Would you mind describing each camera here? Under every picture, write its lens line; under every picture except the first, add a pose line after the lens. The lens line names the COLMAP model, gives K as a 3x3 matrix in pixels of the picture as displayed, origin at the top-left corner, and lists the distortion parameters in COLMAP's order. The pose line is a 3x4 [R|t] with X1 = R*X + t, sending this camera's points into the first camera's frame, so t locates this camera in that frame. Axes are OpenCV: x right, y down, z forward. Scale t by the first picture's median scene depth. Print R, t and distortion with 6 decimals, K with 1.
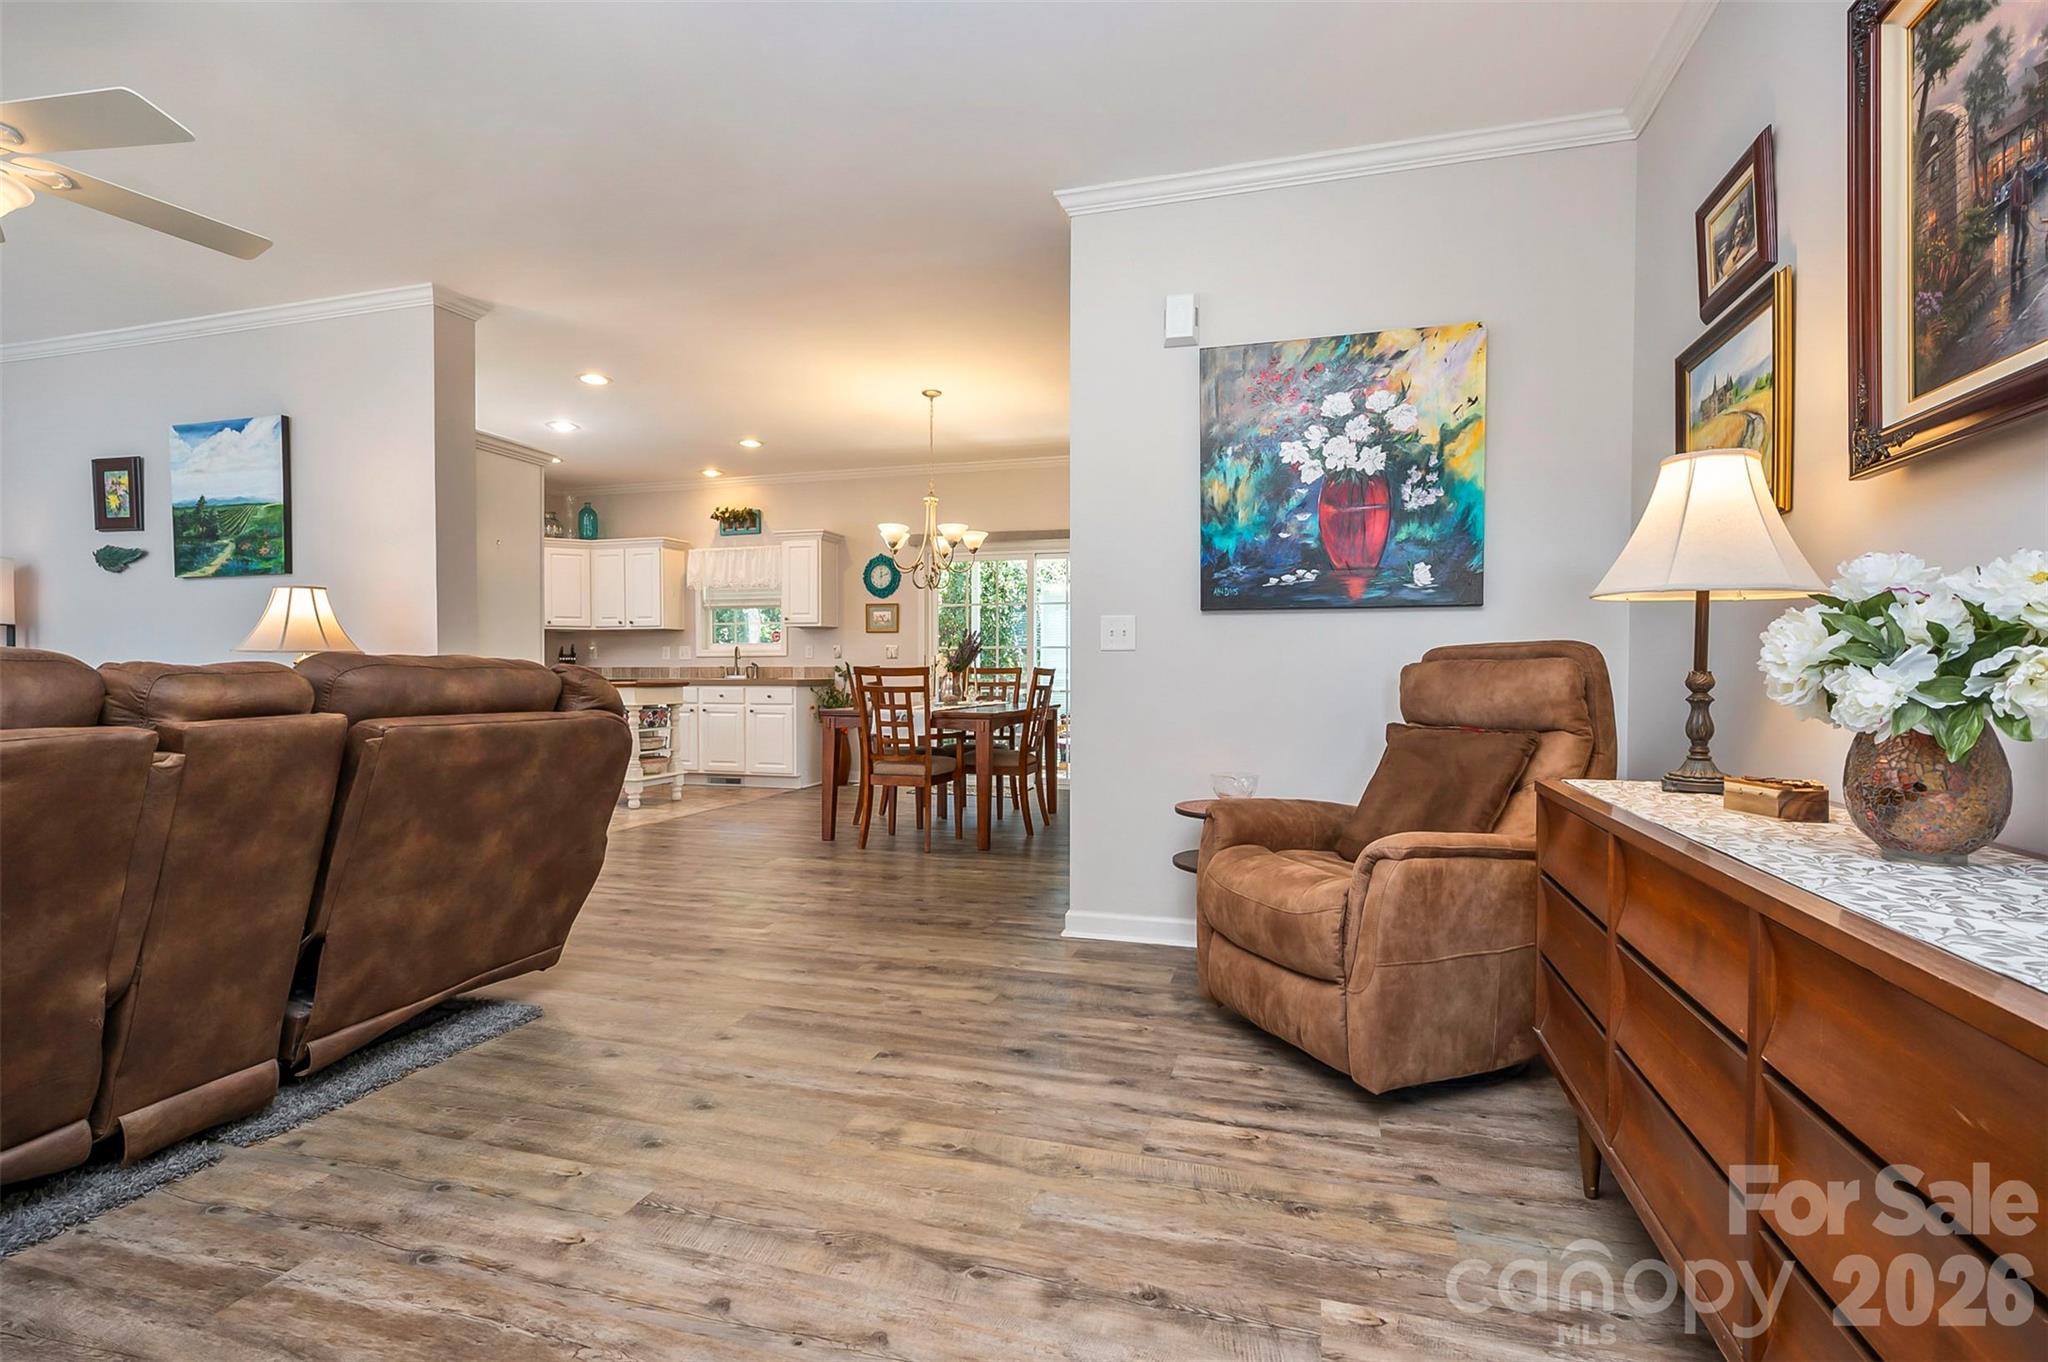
lens RADIAL K [[958.3, 0, 1026.7], [0, 958.3, 685.1], [0, 0, 1]] dist [0.005574, -0.000381]
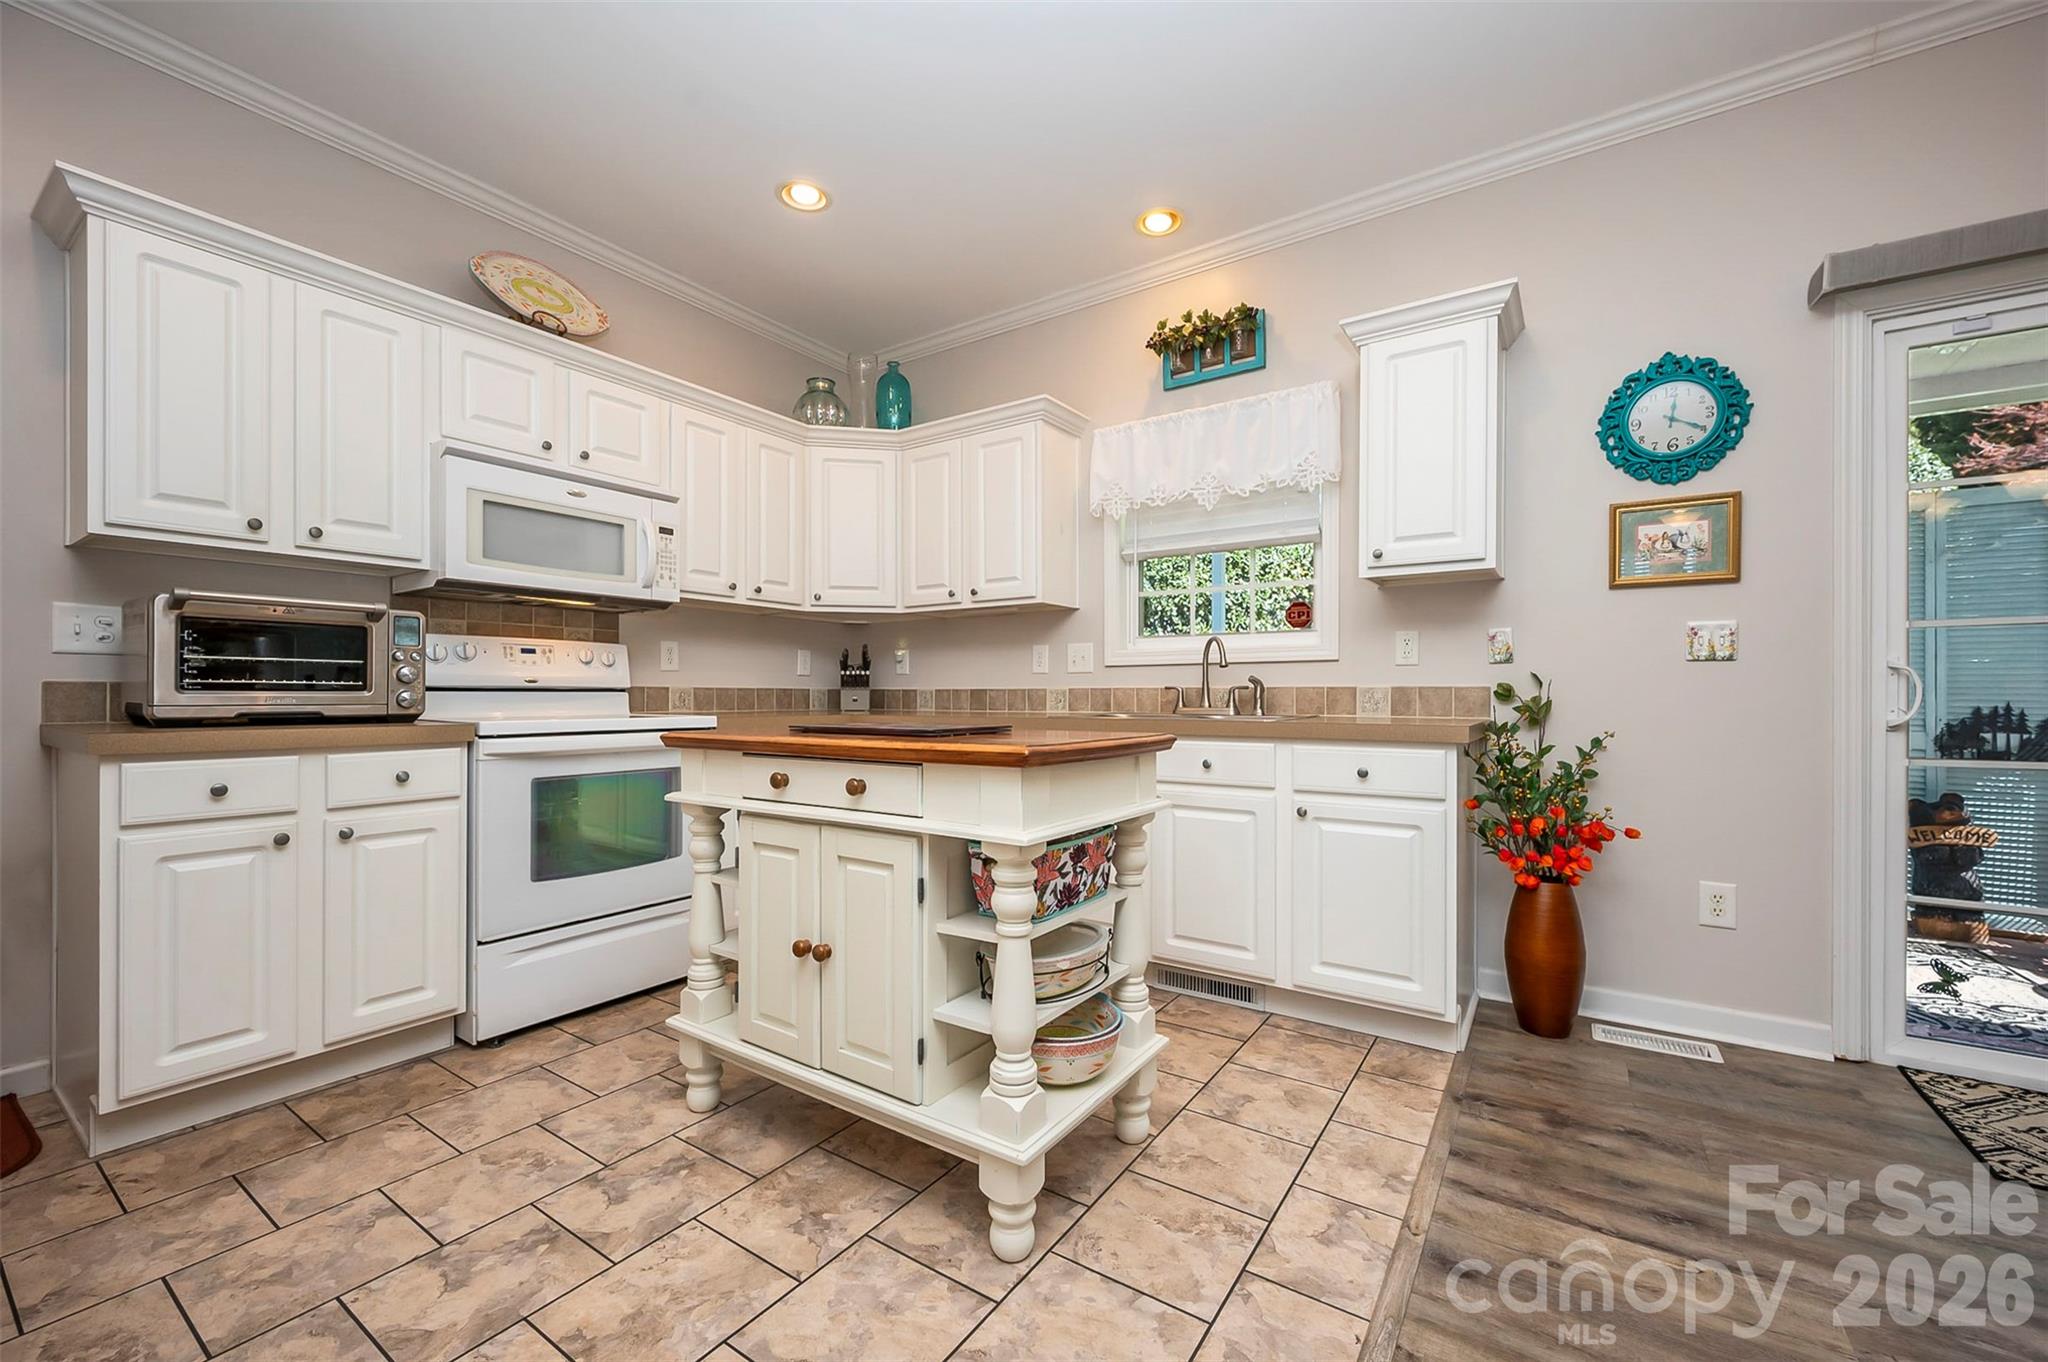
lens RADIAL K [[814.0, 0, 1020.0], [0, 814.0, 697.1], [0, 0, 1]] dist [-0.000708, -0.000024]
pose [[0.953467, 0.001686, -0.301494, -0.088126], [-0.005475, 0.999916, -0.011723, -0.003299], [0.301449, 0.012829, 0.953396, 0.204402]]
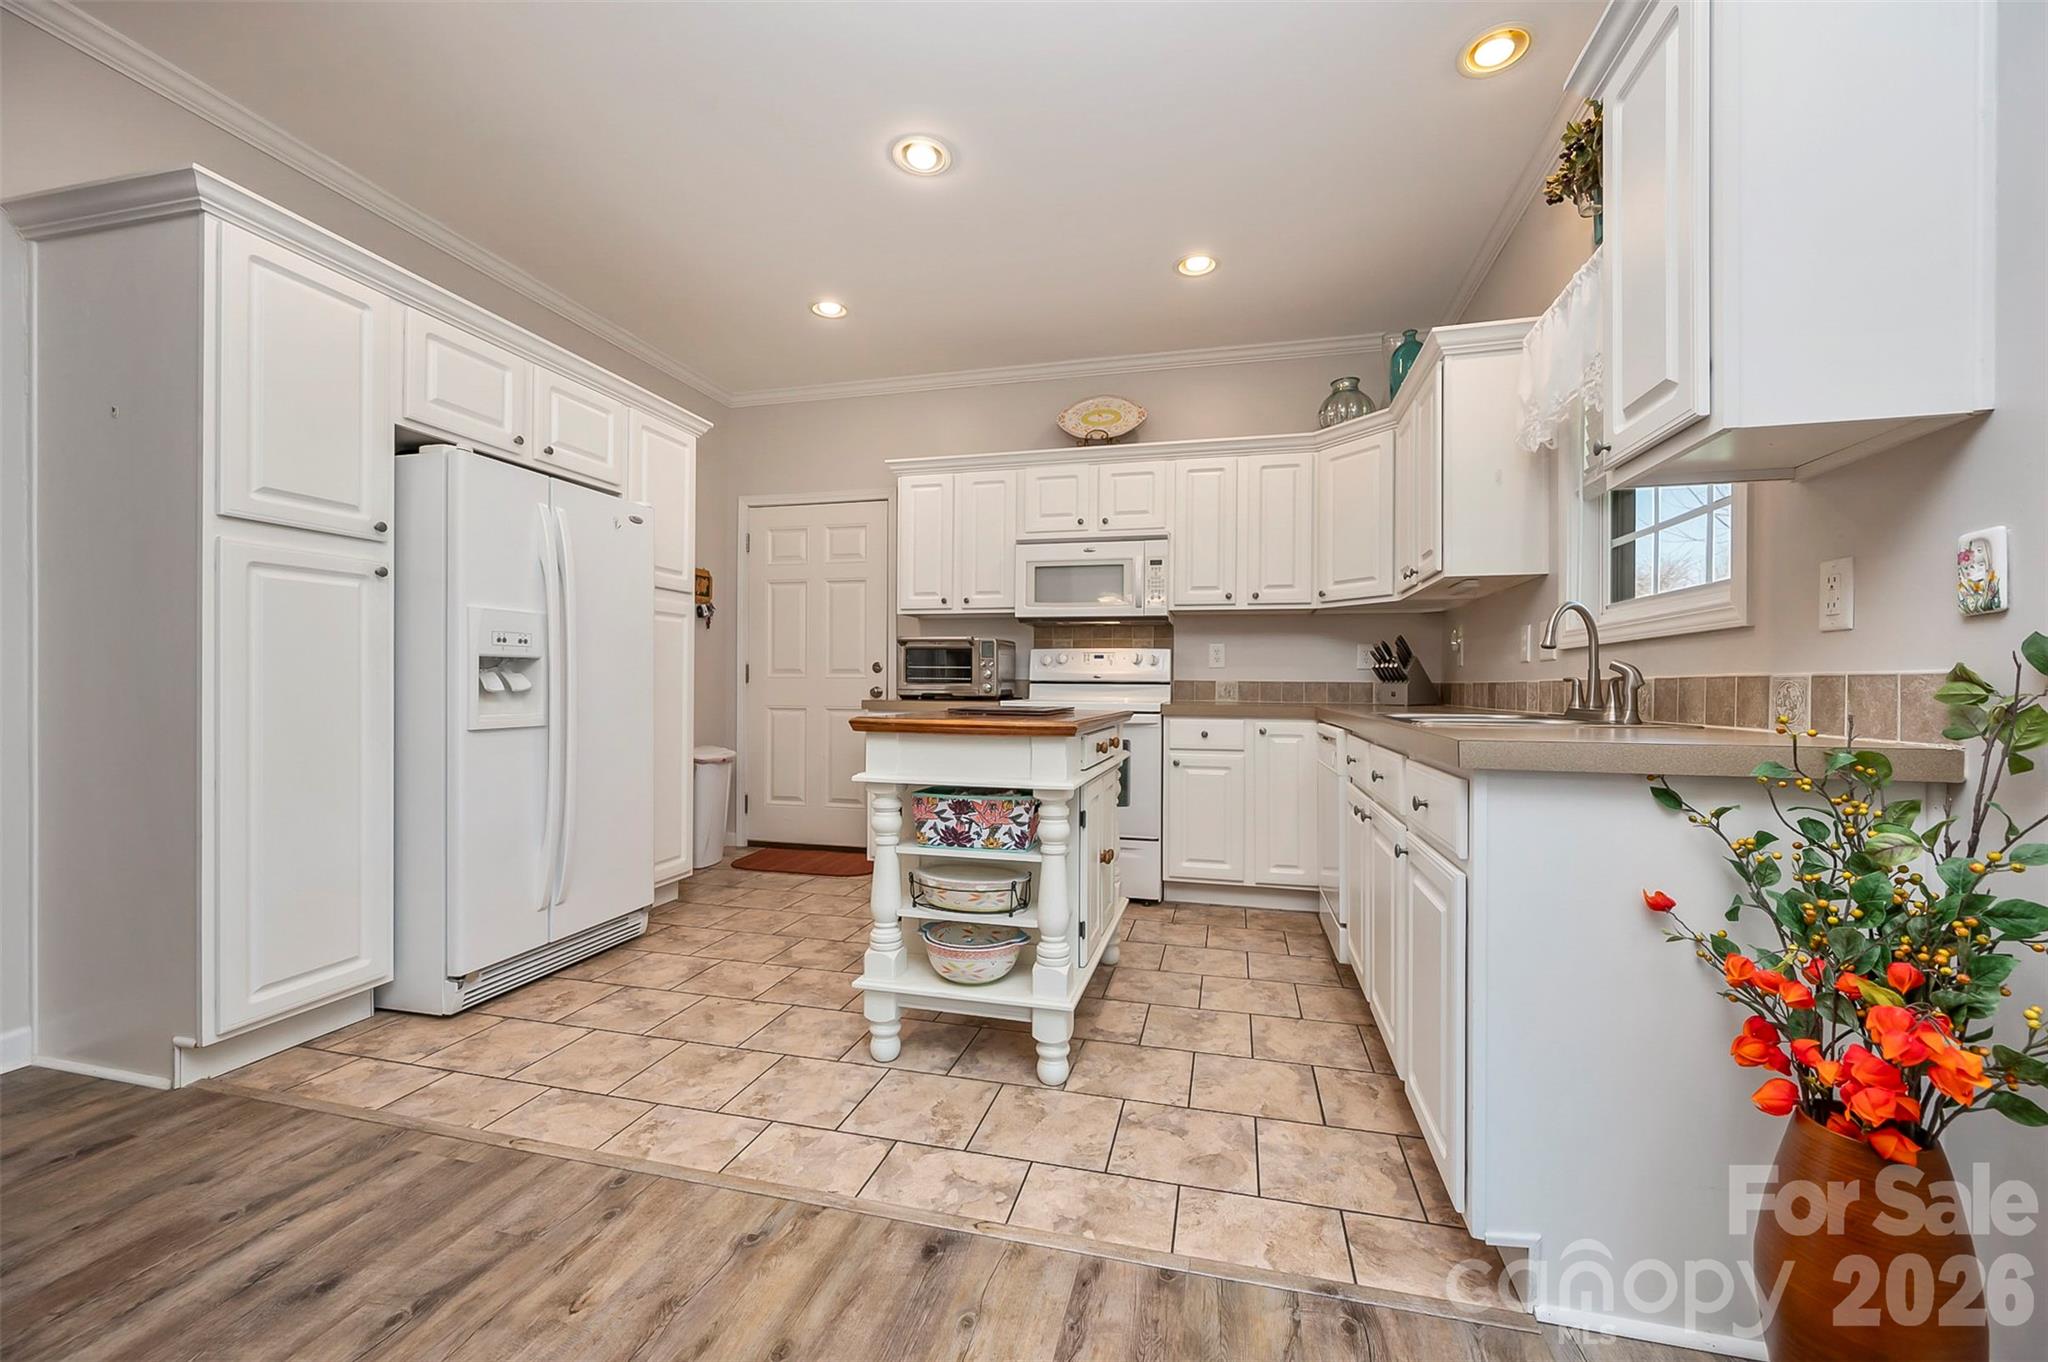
lens RADIAL K [[814.0, 0, 1035.1], [0, 814.0, 682.4], [0, 0, 1]] dist [-0.000708, -0.000024]
pose [[0.045157, -0.002703, -0.998976, -0.023155], [-0.024279, 0.999698, -0.003802, -0.004319], [0.998685, 0.024426, 0.045077, 0.266837]]
